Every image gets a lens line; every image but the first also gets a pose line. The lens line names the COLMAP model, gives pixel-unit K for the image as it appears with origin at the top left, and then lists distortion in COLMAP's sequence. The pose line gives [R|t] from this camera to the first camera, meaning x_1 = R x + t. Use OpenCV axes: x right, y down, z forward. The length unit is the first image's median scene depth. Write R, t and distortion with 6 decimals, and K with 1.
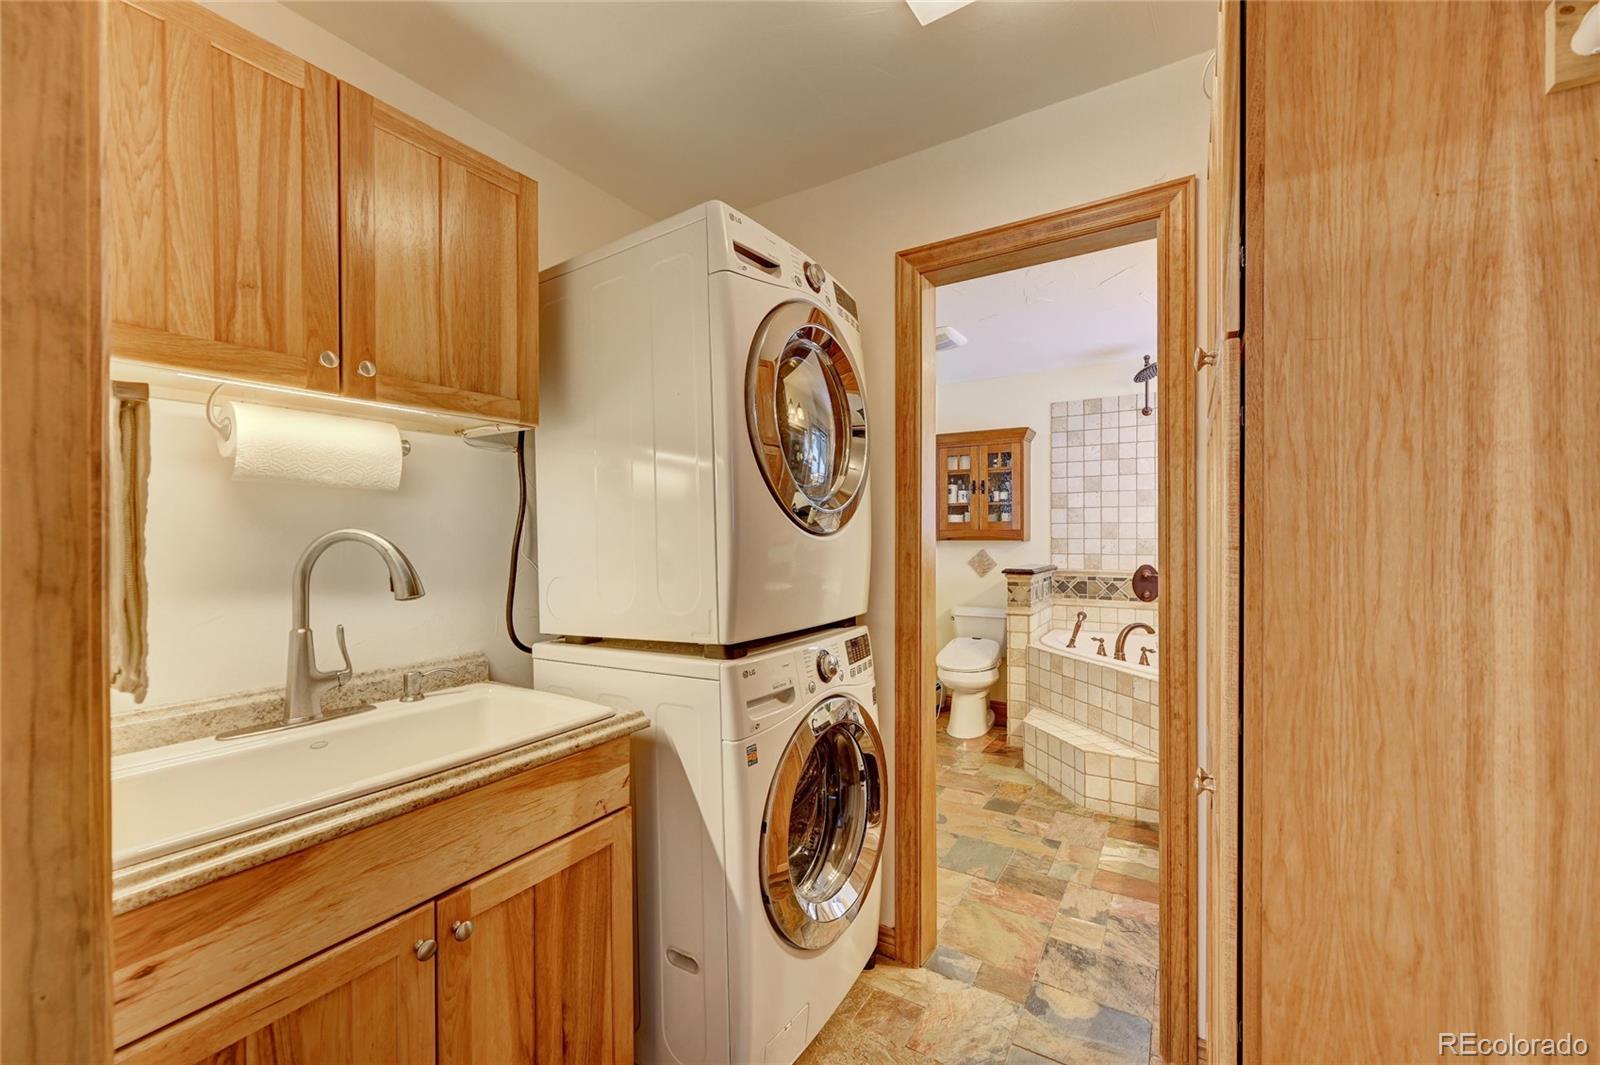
lens RADIAL K [[628.2, 0, 799.9], [0, 628.2, 534.2], [0, 0, 1]] dist [-0.003046, -0.000175]
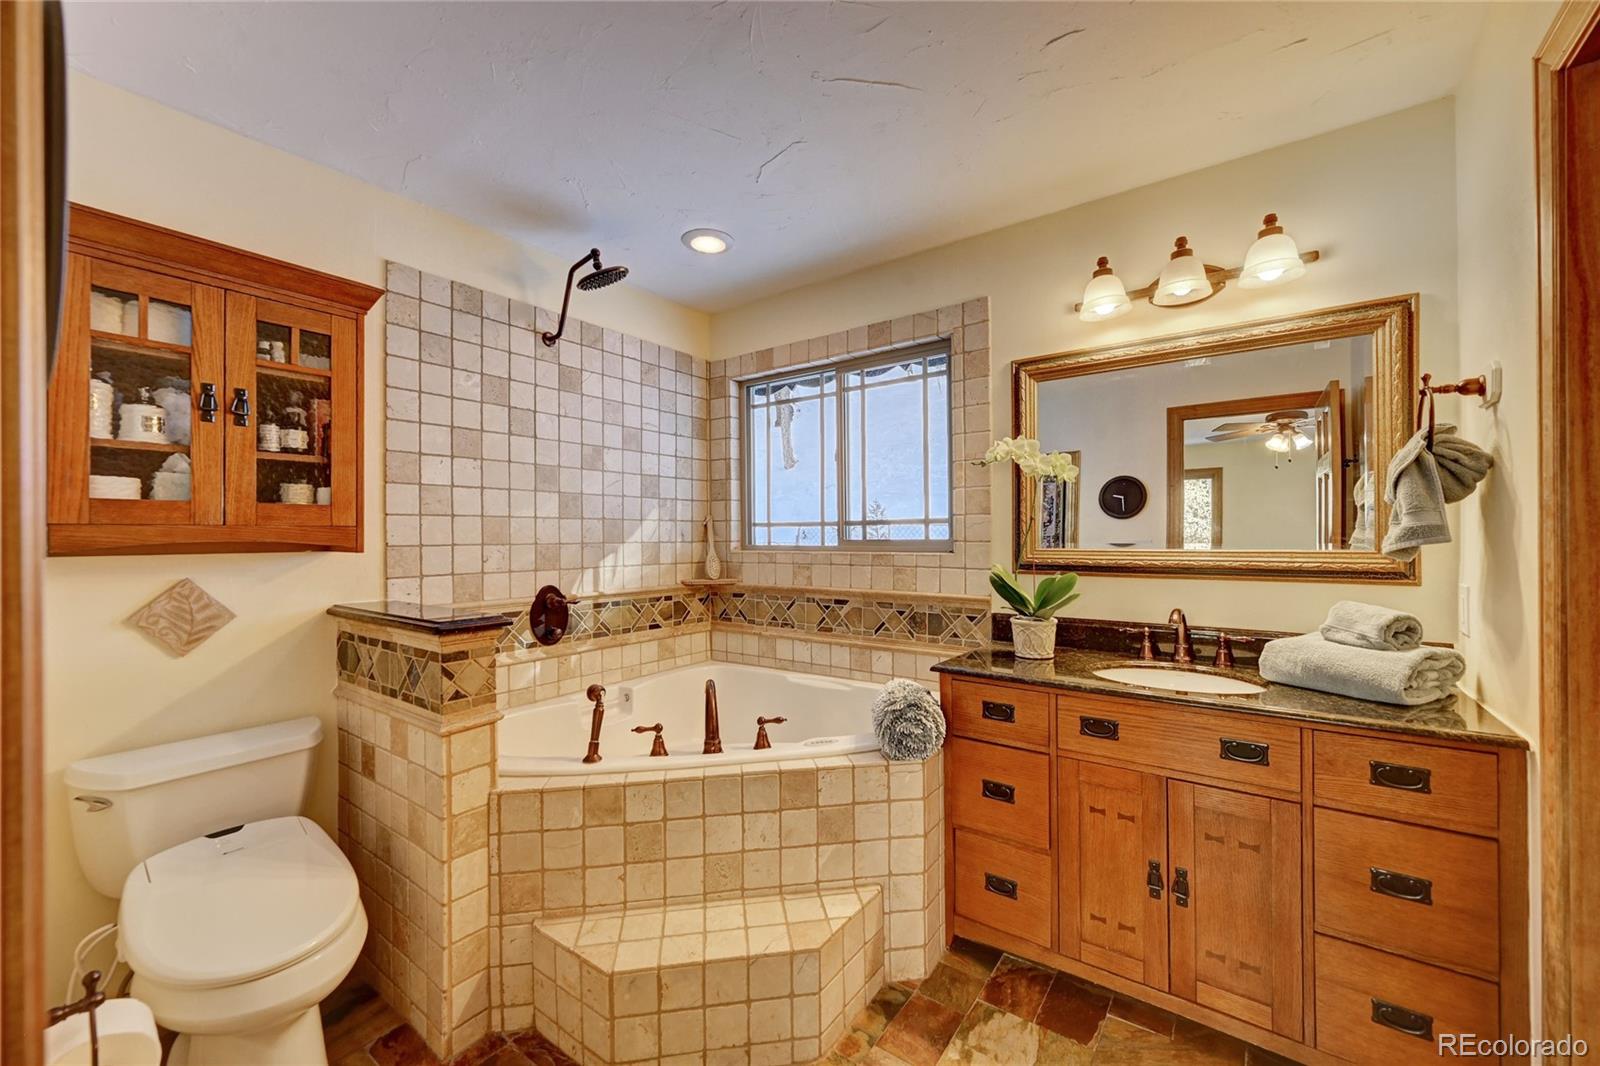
lens RADIAL K [[633.2, 0, 795.7], [0, 633.2, 531.9], [0, 0, 1]] dist [-0.000070, 0.000563]
pose [[0.082338, 0.011907, 0.996533, -0.048871], [0.008069, 0.999888, -0.012614, 0.004842], [-0.996572, 0.009080, 0.082233, 0.667228]]
